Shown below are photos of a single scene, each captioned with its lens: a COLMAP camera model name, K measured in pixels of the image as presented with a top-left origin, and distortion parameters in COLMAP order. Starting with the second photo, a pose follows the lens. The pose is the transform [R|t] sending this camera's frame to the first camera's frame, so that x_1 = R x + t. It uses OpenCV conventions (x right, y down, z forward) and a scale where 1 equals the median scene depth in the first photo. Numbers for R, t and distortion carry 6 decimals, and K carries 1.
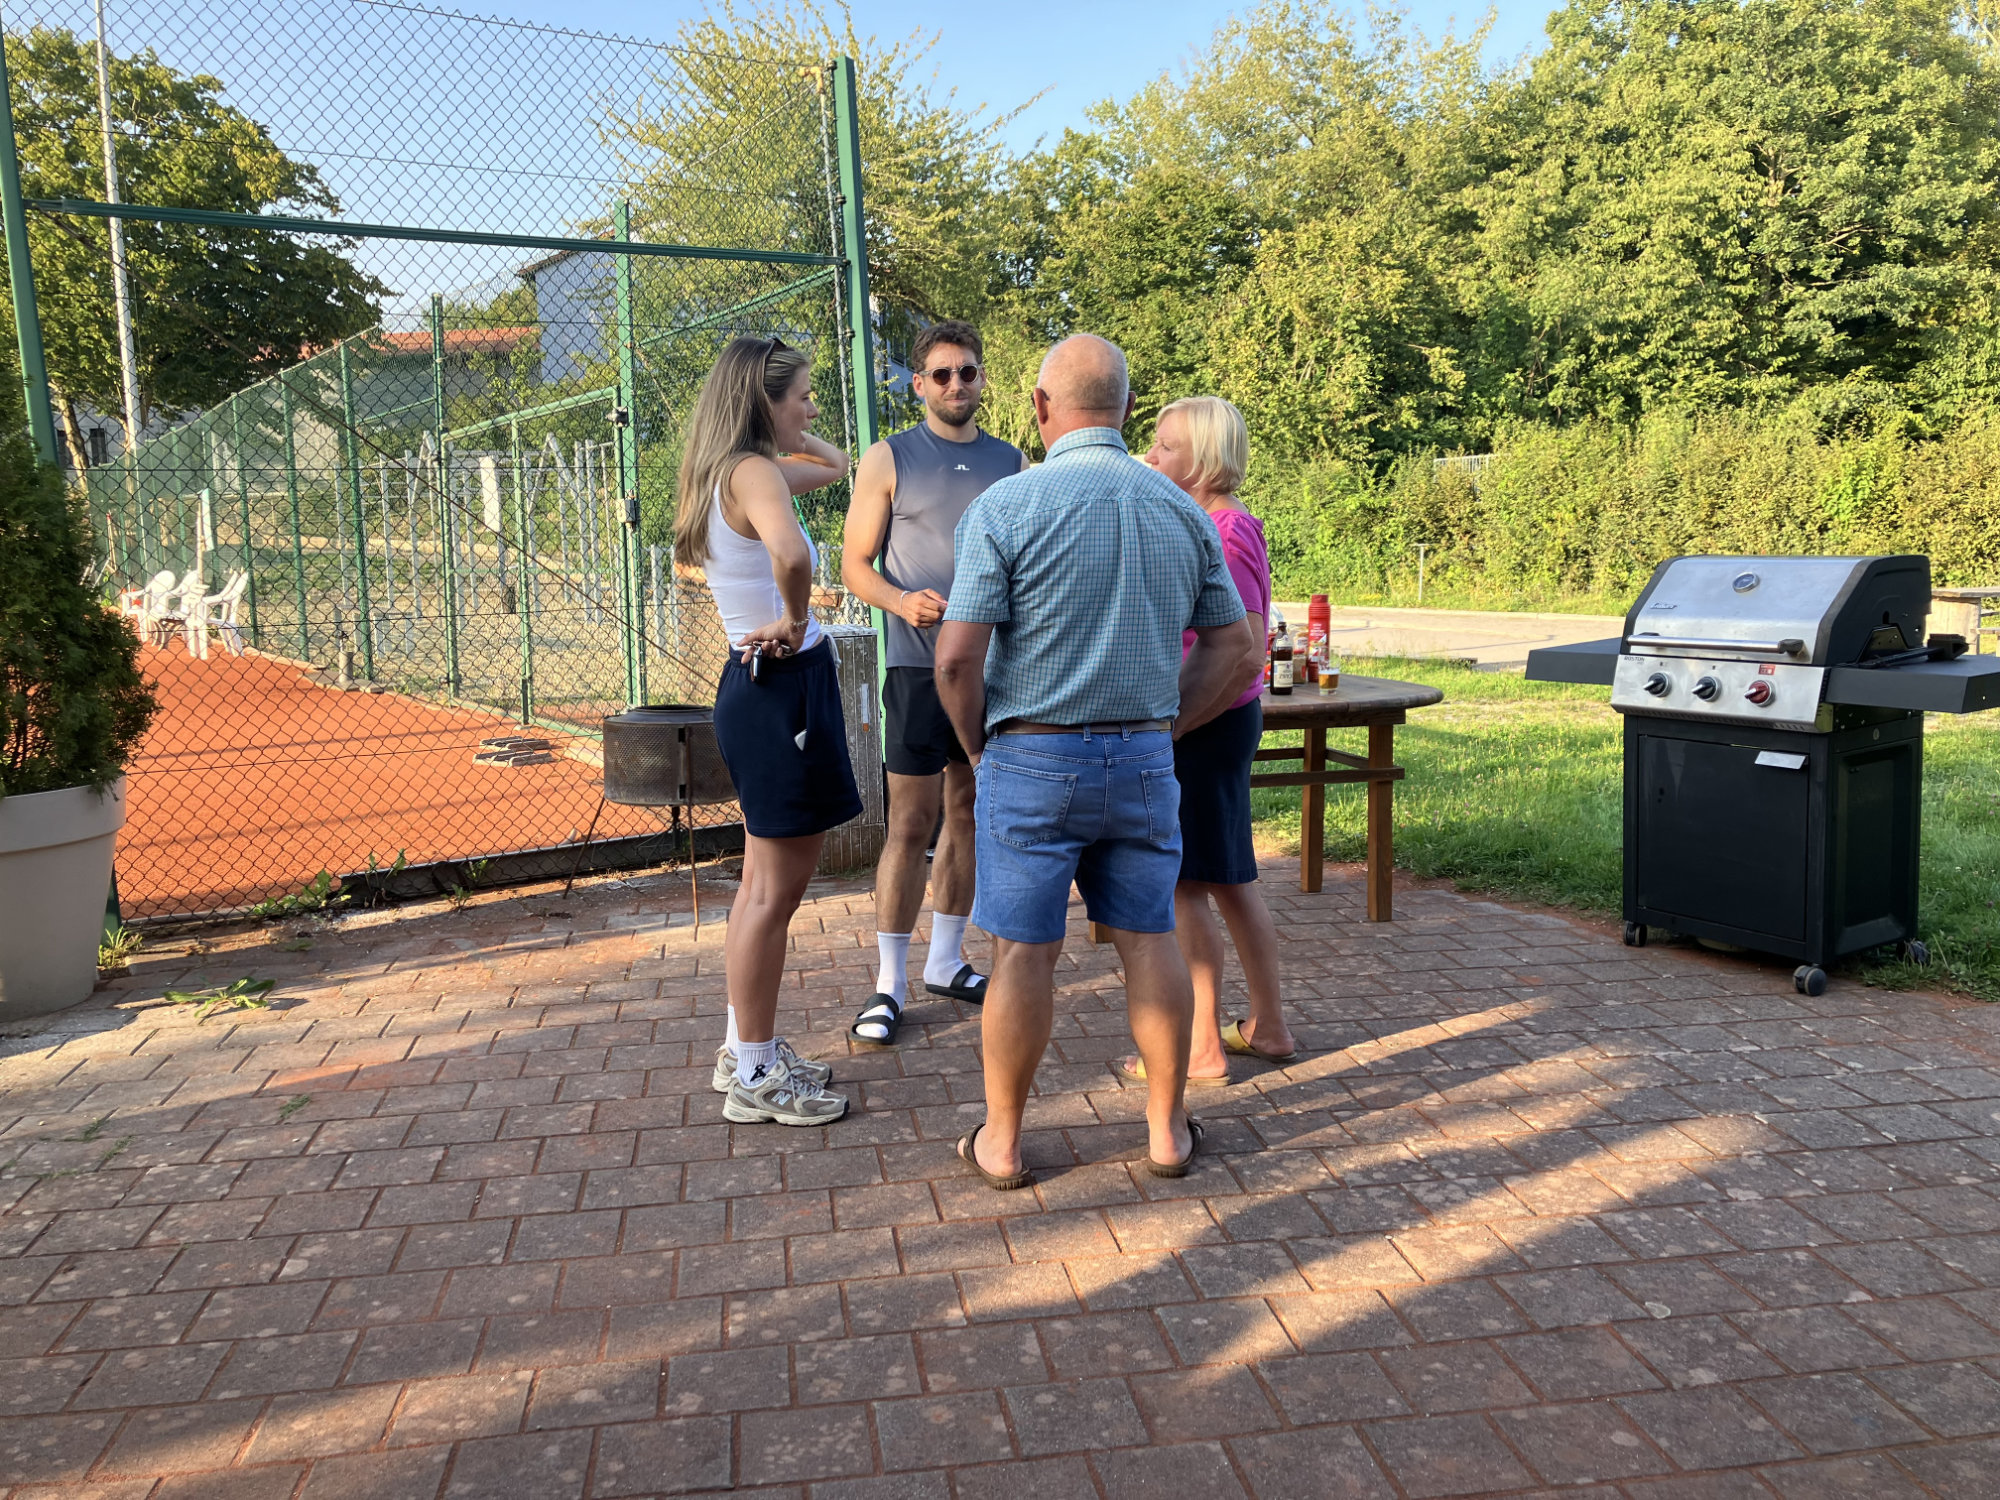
lens RADIAL K [[1635.9, 0, 1004.1], [0, 1635.9, 715.7], [0, 0, 1]] dist [0.004164, 0.007343]
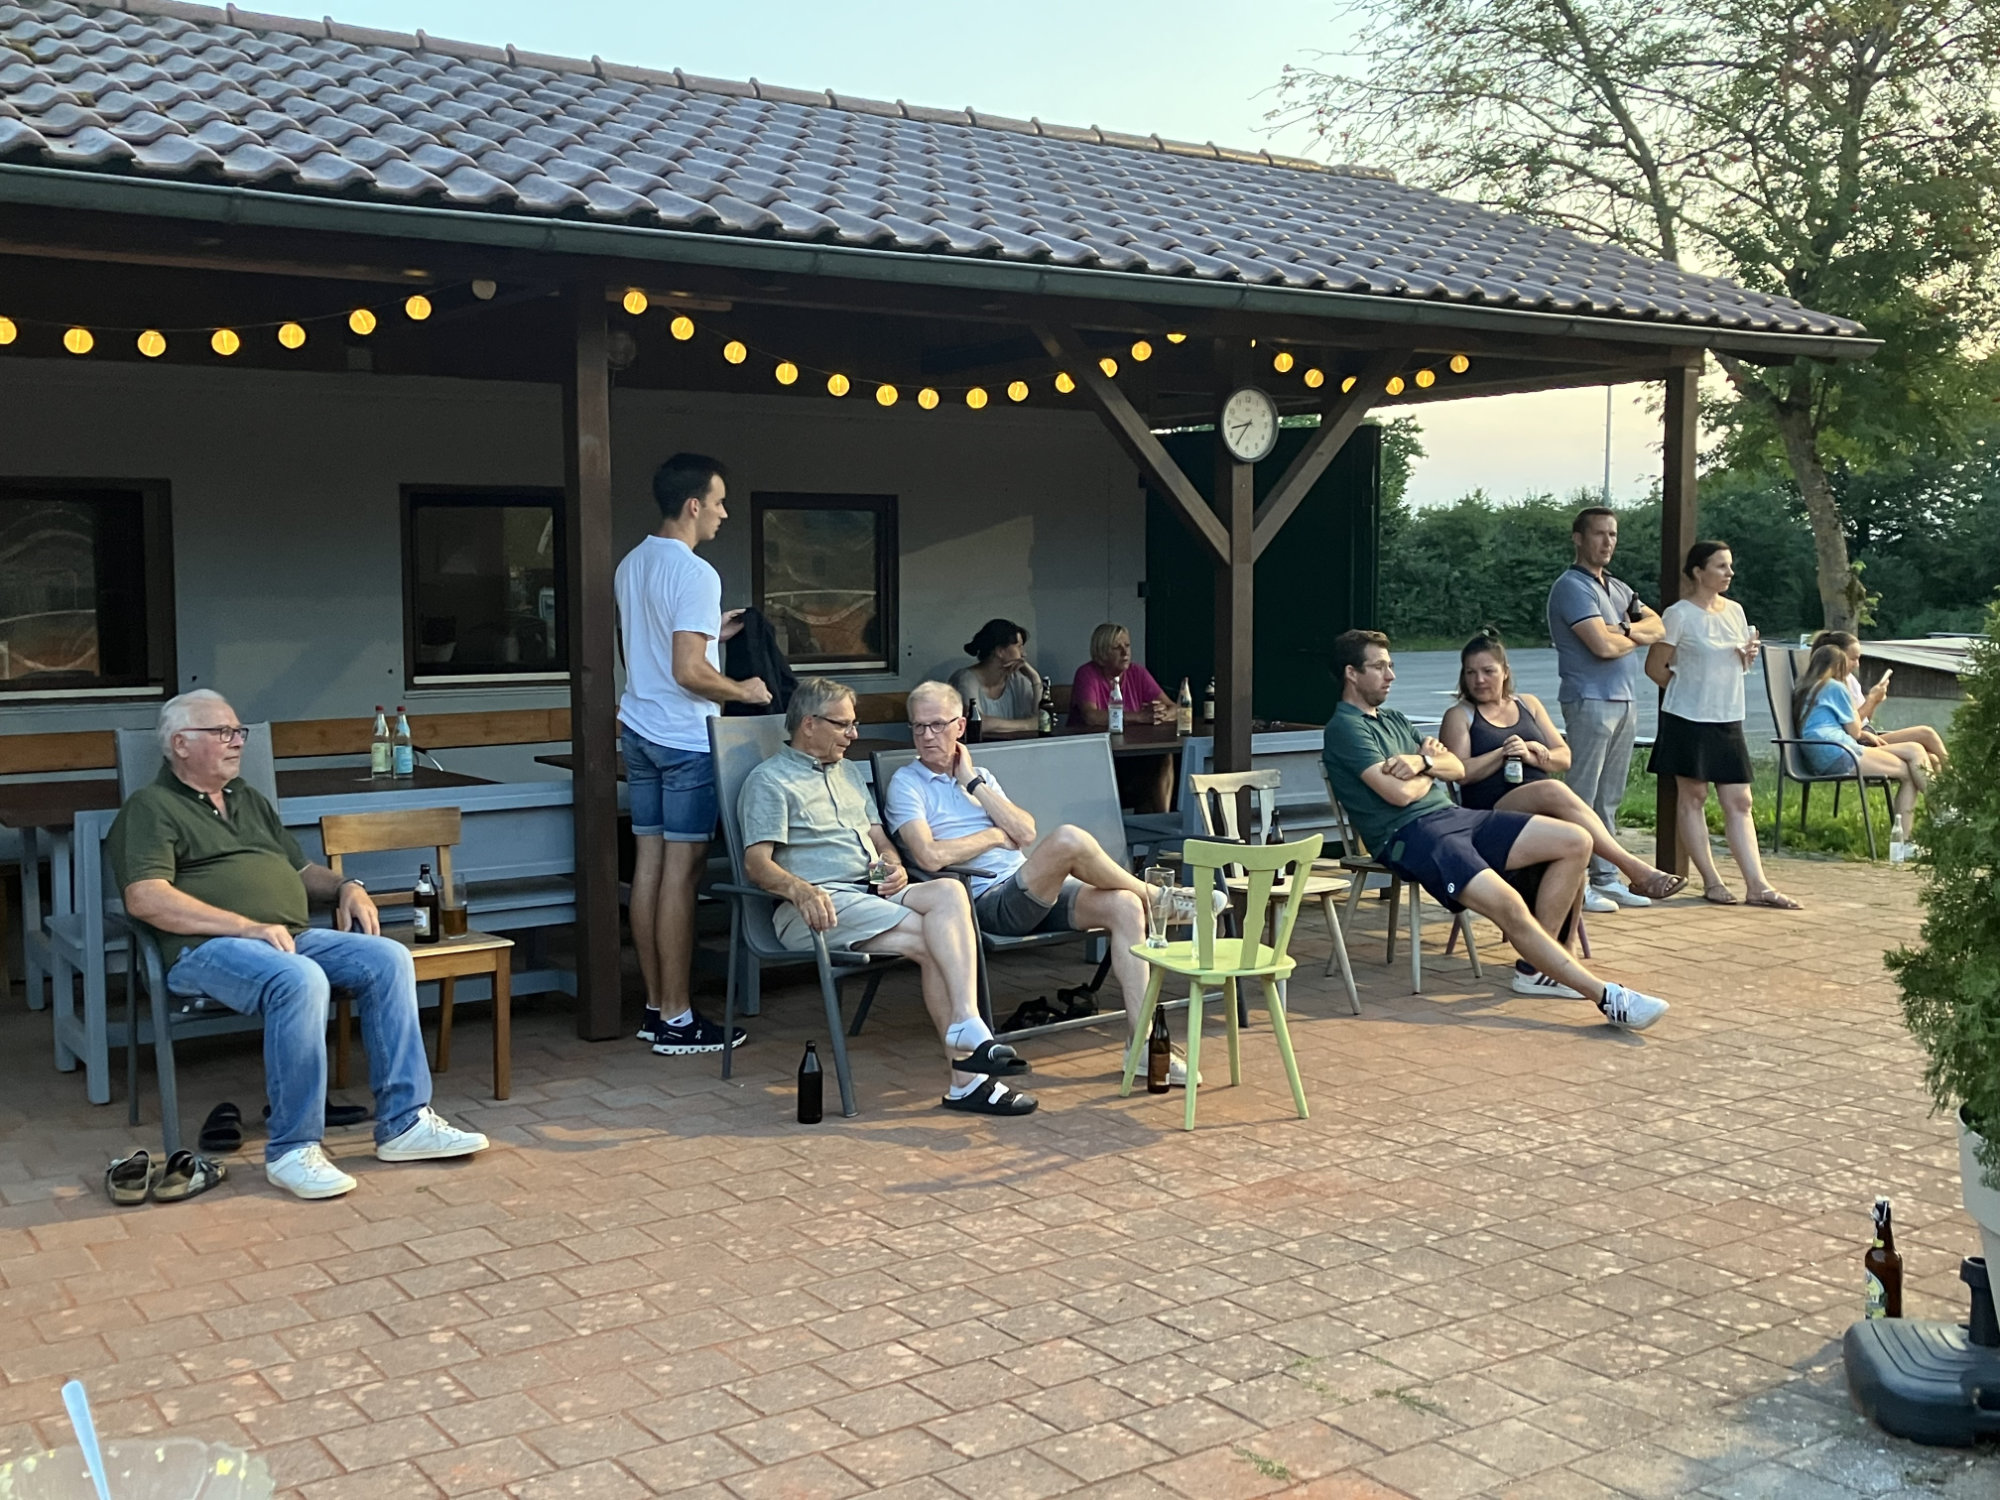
lens RADIAL K [[2096.1, 0, 1000.0], [0, 2096.1, 750.0], [0, 0, 1]] dist [0.000538, -0.007631]
pose [[-0.899683, 0.063153, -0.431951, 0.004337], [-0.027883, 0.979146, 0.201233, -0.016901], [0.435652, 0.193090, -0.879161, 0.107702]]
